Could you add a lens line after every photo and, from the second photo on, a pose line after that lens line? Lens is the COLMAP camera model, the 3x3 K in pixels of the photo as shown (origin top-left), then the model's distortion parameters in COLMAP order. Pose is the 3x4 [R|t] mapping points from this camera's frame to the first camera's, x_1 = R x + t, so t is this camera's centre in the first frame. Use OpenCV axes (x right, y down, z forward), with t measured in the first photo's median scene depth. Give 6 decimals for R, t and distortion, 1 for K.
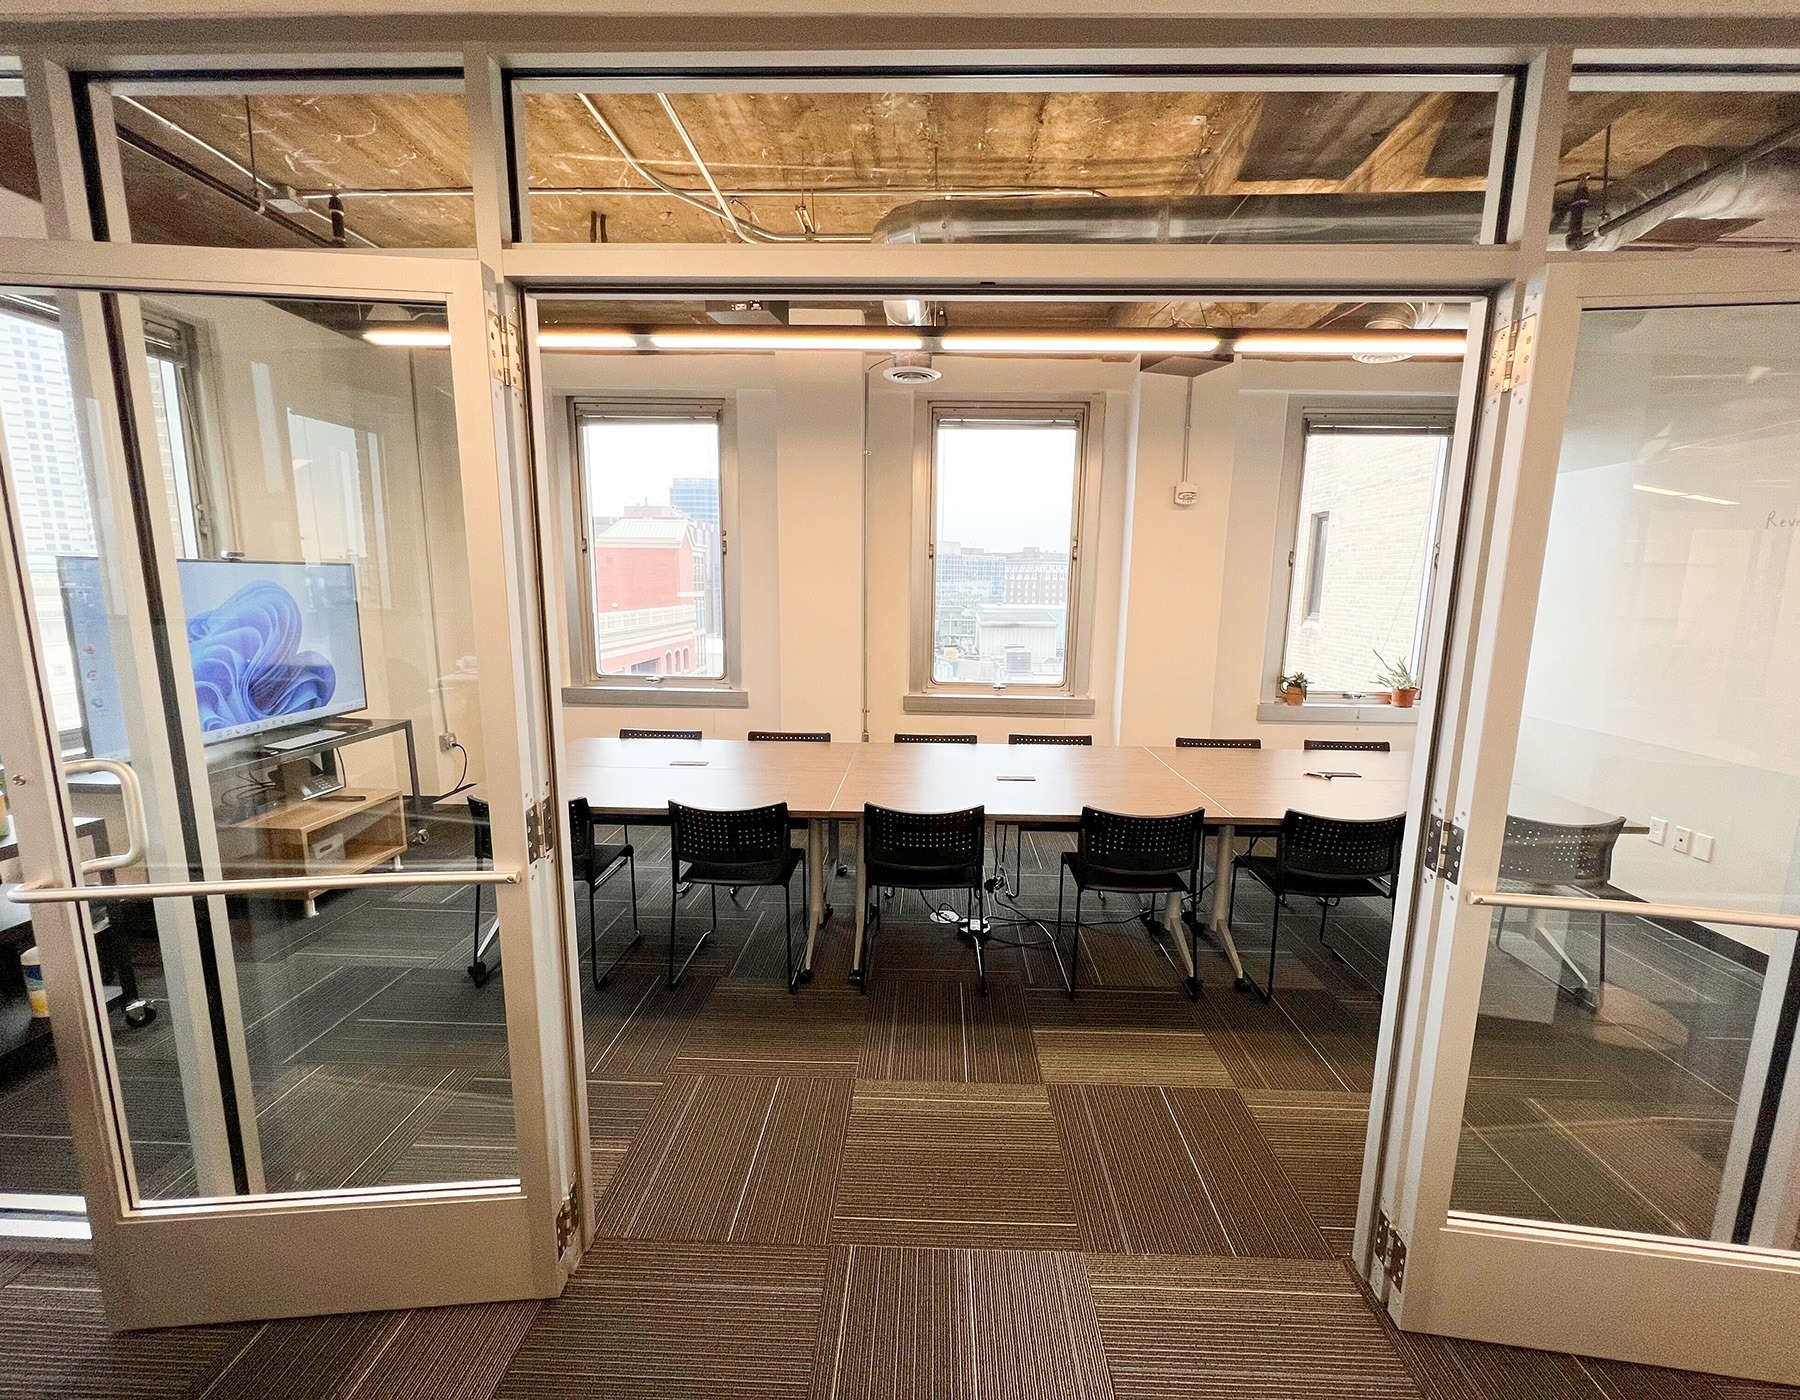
lens RADIAL K [[732.2, 0, 900.0], [0, 732.2, 700.0], [0, 0, 1]] dist [-0.000485, -0.000033]
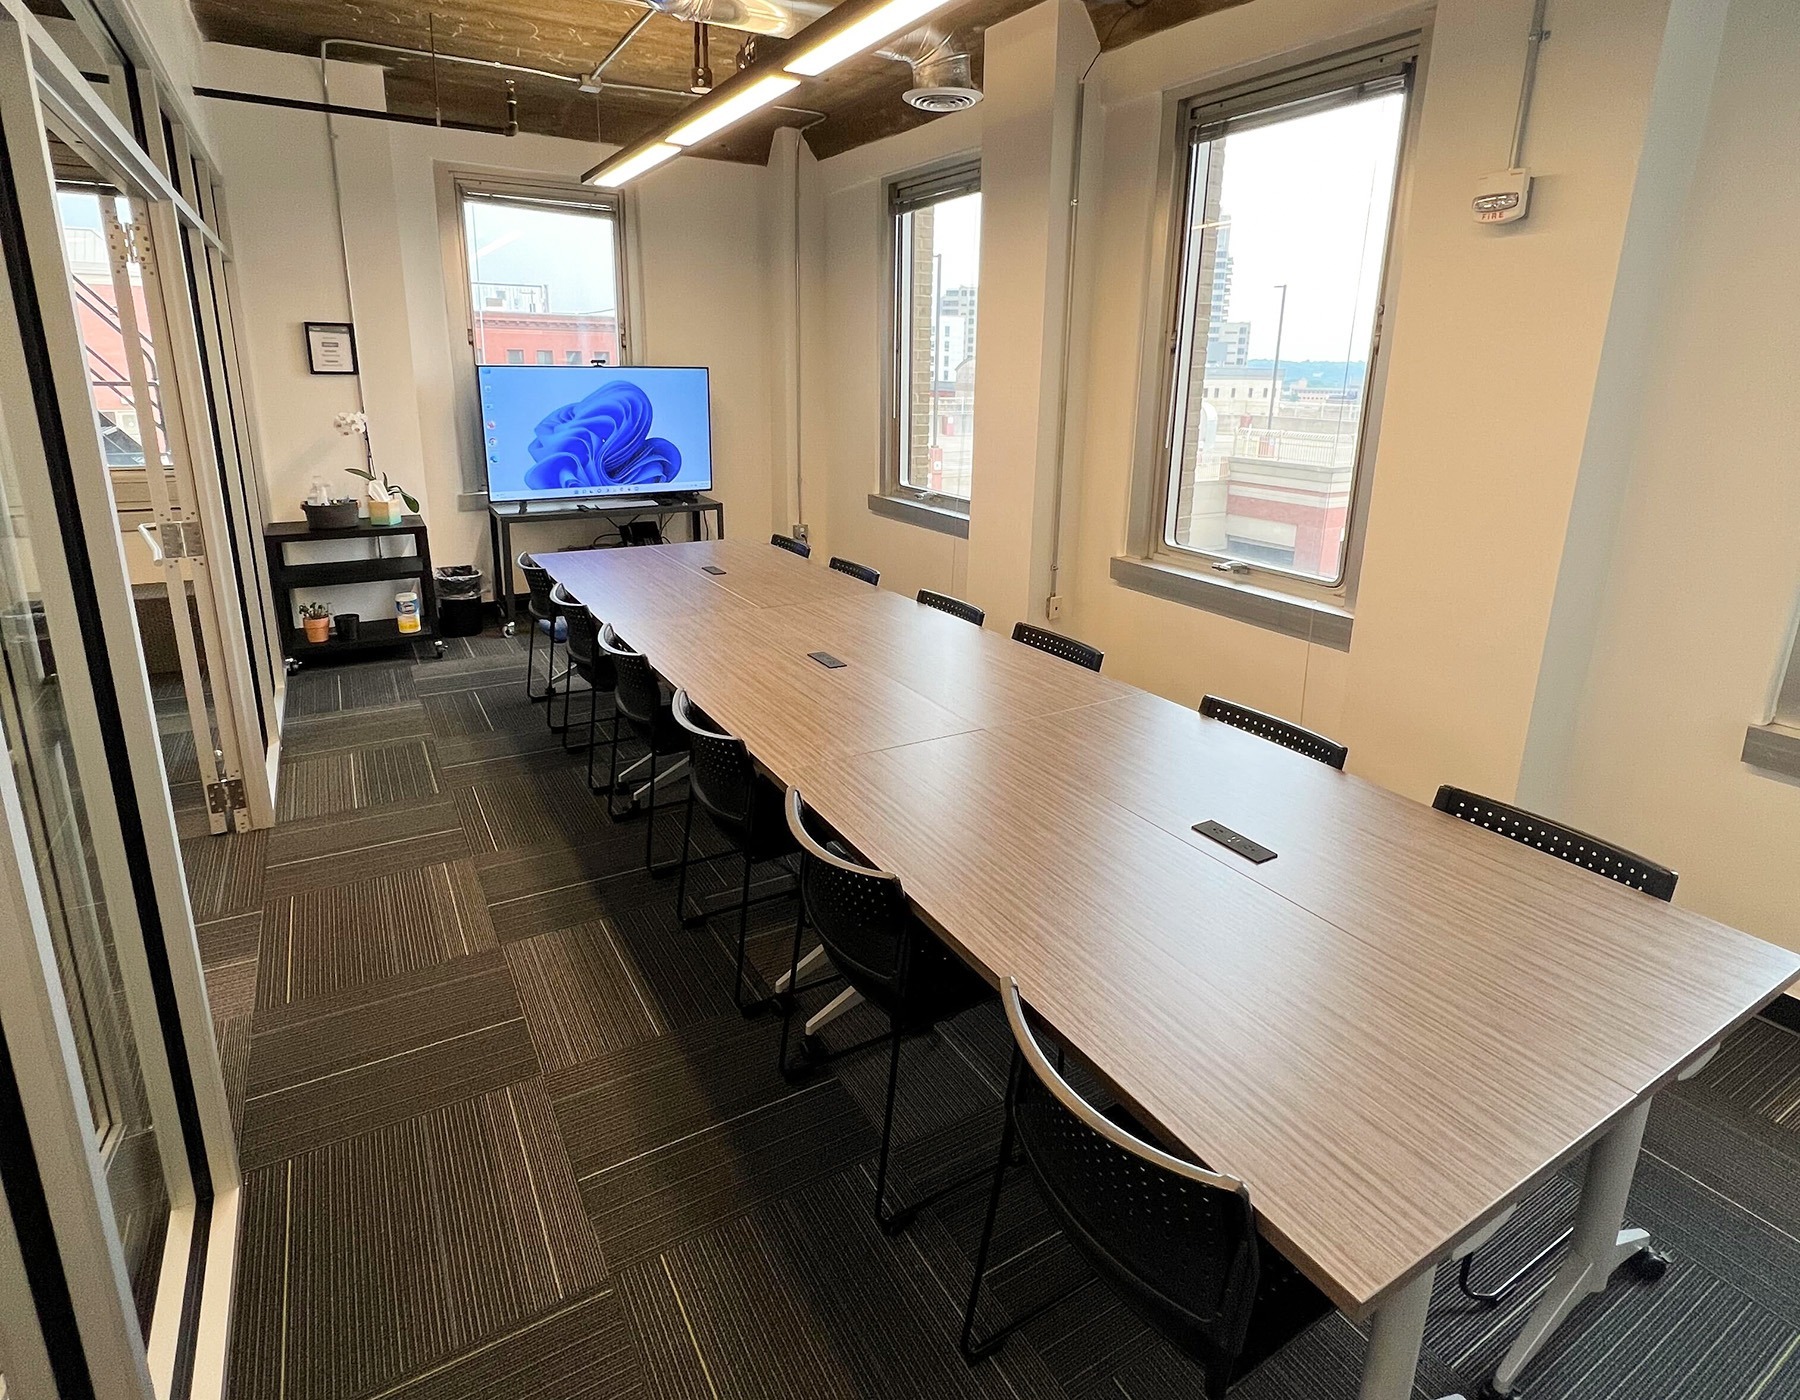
lens RADIAL K [[951.2, 0, 898.4], [0, 951.2, 622.9], [0, 0, 1]] dist [-0.074411, 0.000155]
pose [[0.529813, 0.212521, -0.821056, 0.828332], [-0.145211, 0.976531, 0.159062, -0.075067], [0.835591, 0.034954, 0.548240, 0.477688]]
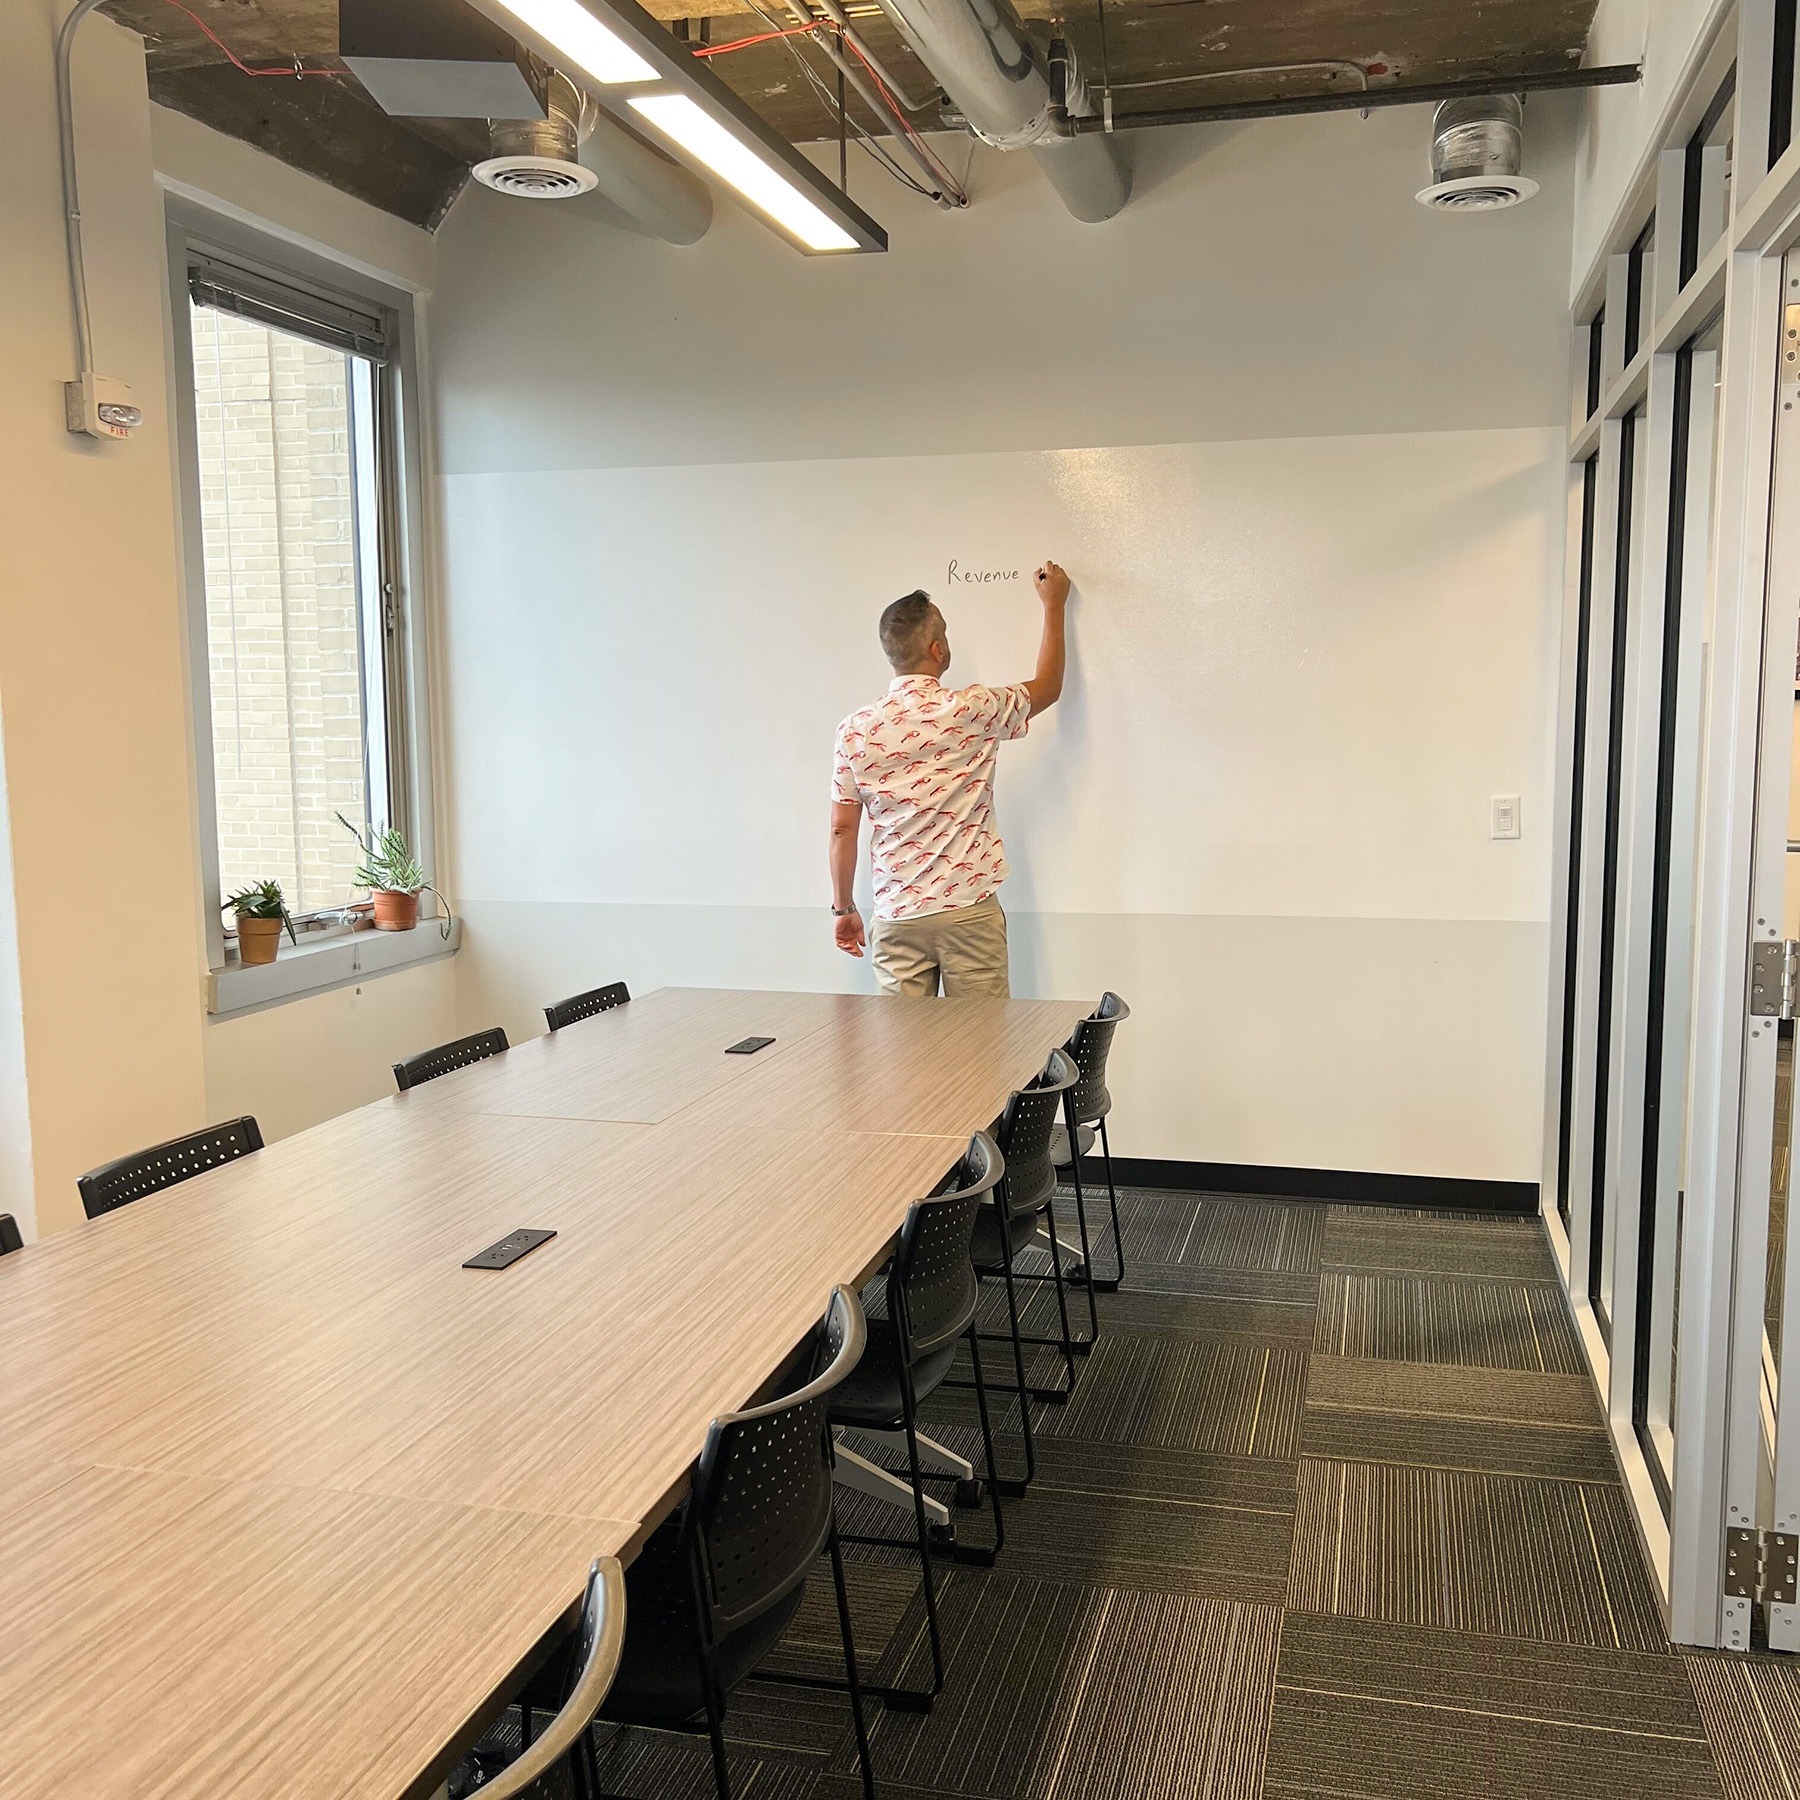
lens RADIAL K [[1821.4, 0, 900.0], [0, 1821.4, 900.0], [0, 0, 1]] dist [0.055678, -0.003301]
pose [[0.203596, -0.115758, 0.972188, -0.501381], [0.161042, 0.983420, 0.083370, -0.072746], [-0.965720, 0.139589, 0.218862, 0.561188]]
